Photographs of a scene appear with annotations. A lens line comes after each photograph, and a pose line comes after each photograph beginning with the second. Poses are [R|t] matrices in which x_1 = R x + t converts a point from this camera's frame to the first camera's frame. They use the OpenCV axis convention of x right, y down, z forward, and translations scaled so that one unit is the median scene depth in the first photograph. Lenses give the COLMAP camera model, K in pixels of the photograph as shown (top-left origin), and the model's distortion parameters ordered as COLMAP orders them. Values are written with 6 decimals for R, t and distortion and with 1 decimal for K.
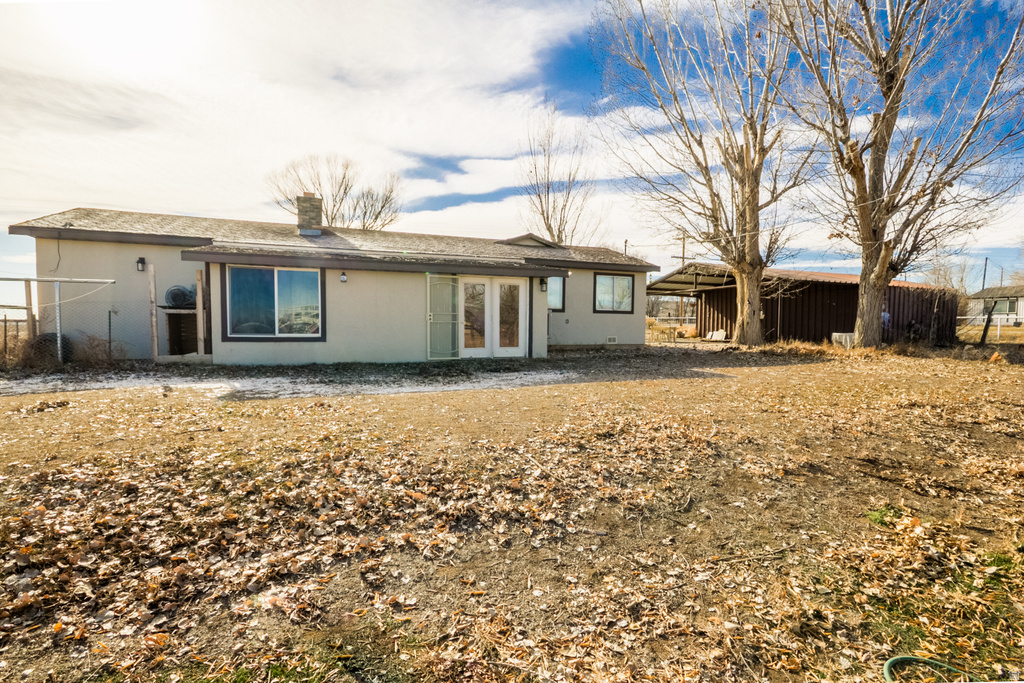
lens RADIAL K [[487.7, 0, 515.4], [0, 487.7, 352.4], [0, 0, 1]] dist [0.002981, -0.005127]
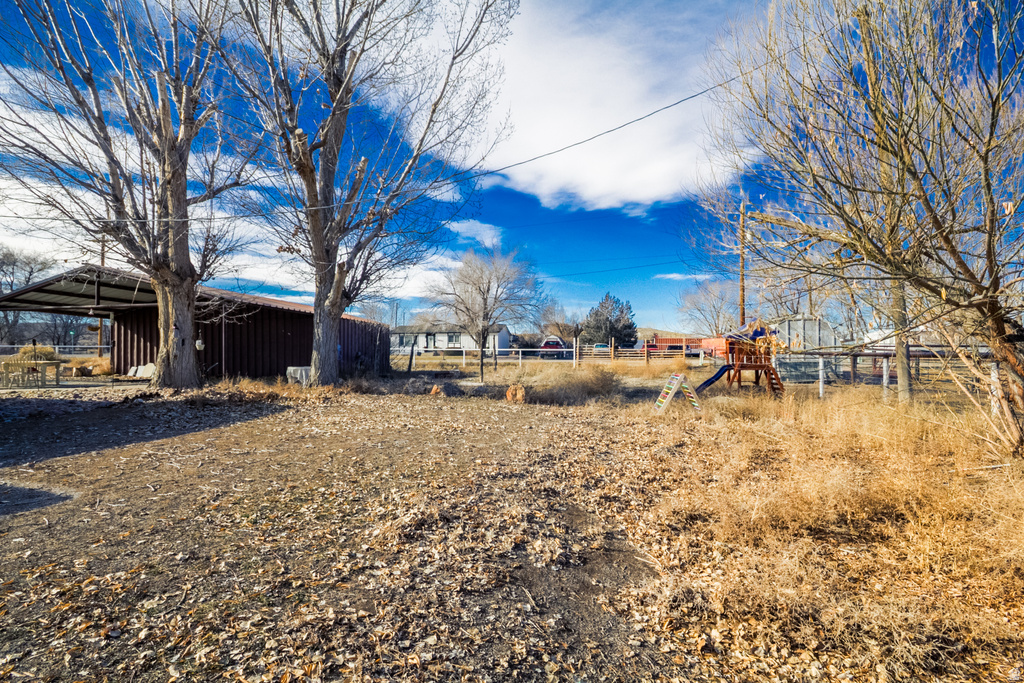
lens RADIAL K [[487.7, 0, 515.4], [0, 487.7, 352.4], [0, 0, 1]] dist [0.002981, -0.005127]
pose [[0.533741, 0.000101, 0.845648, 0.148902], [0.049820, 0.998259, -0.031563, -0.020208], [-0.844179, 0.058976, 0.532807, 0.218329]]
